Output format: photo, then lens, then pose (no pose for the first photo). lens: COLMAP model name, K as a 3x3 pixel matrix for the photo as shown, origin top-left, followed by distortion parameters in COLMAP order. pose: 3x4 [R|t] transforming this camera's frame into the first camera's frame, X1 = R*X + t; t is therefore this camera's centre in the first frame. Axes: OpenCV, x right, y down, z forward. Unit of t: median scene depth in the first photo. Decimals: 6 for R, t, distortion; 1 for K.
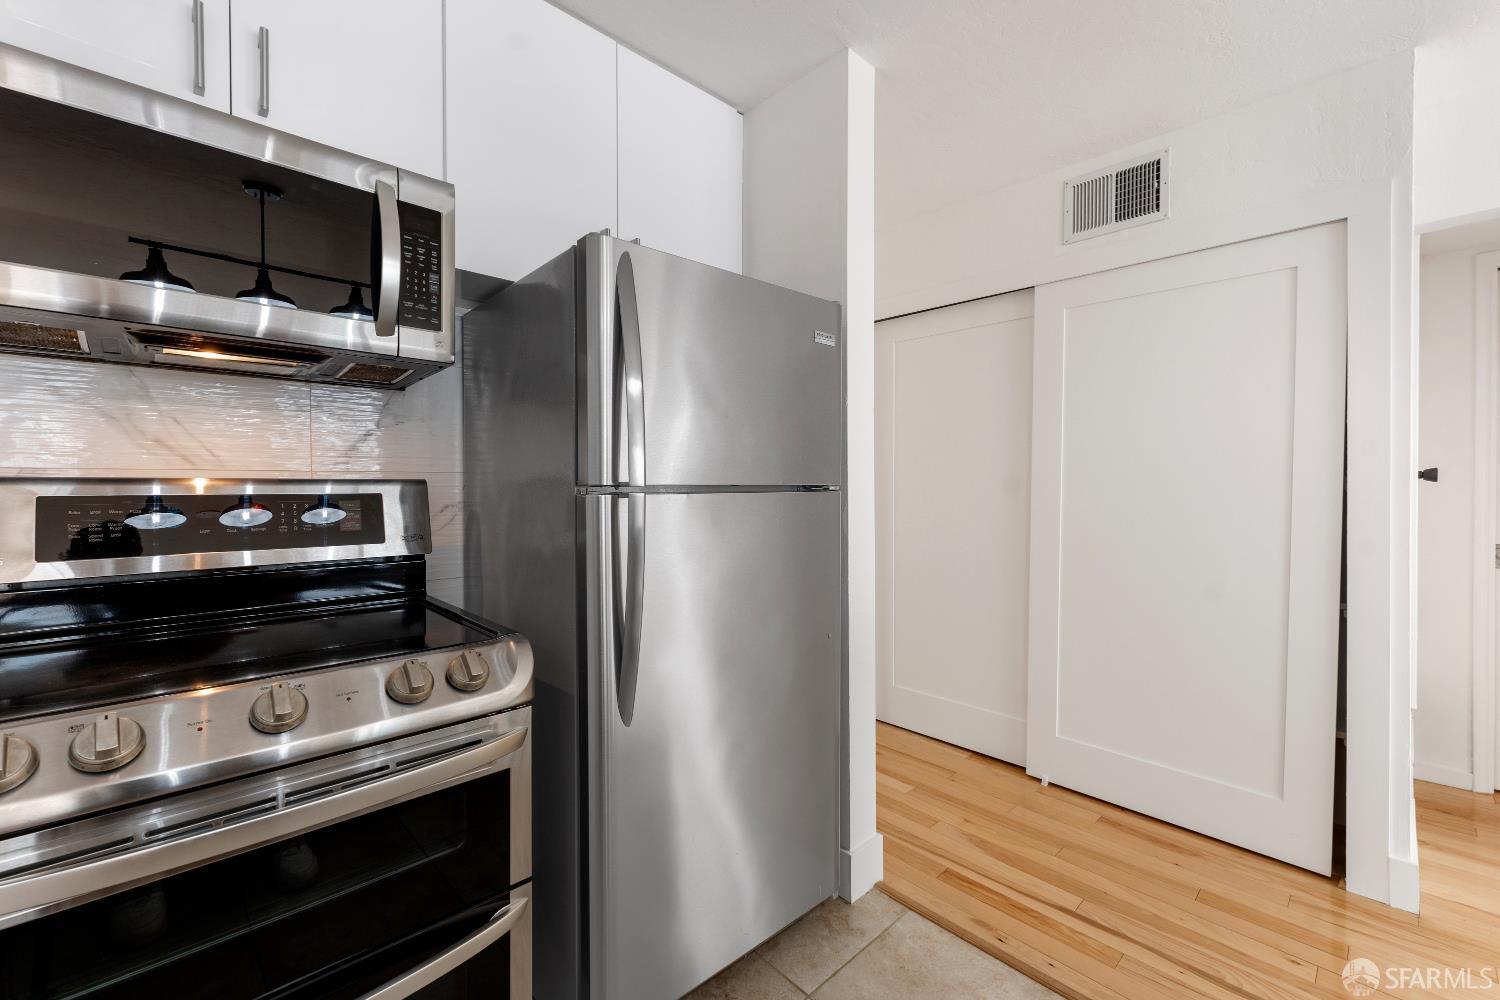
lens RADIAL K [[617.7, 0, 752.5], [0, 617.7, 495.5], [0, 0, 1]] dist [-0.007884, -0.000264]
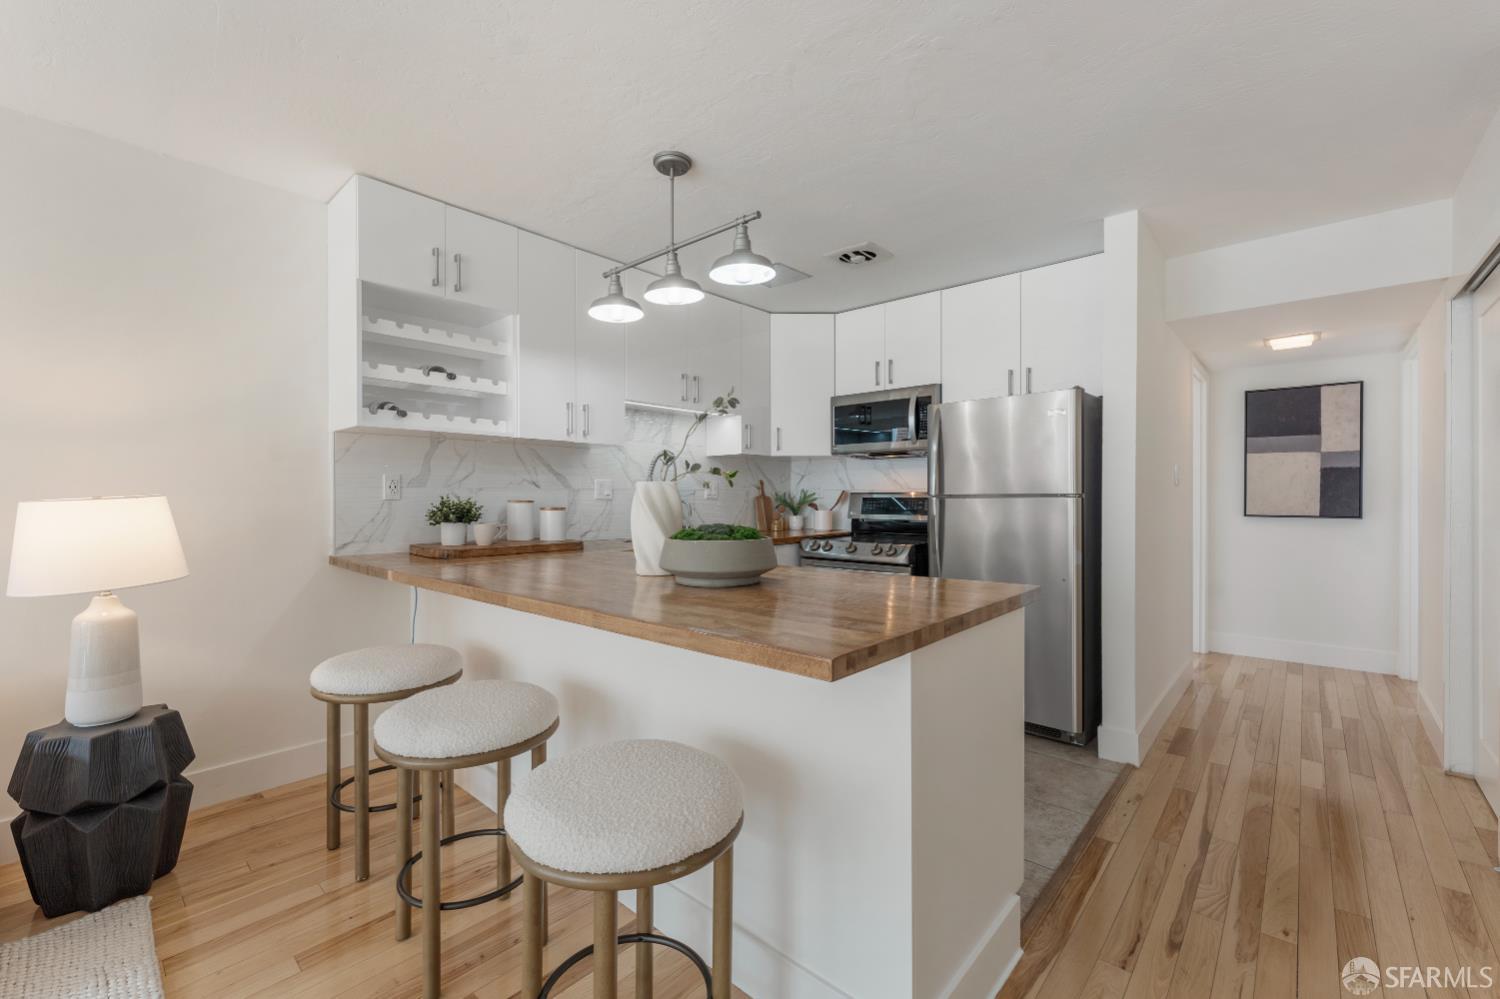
lens RADIAL K [[617.7, 0, 752.5], [0, 617.7, 495.0], [0, 0, 1]] dist [-0.007884, -0.000264]
pose [[0.103532, -0.001206, -0.994625, 1.683953], [-0.012296, 0.999921, -0.002492, 0.001020], [0.994550, 0.012488, 0.103509, -0.058517]]
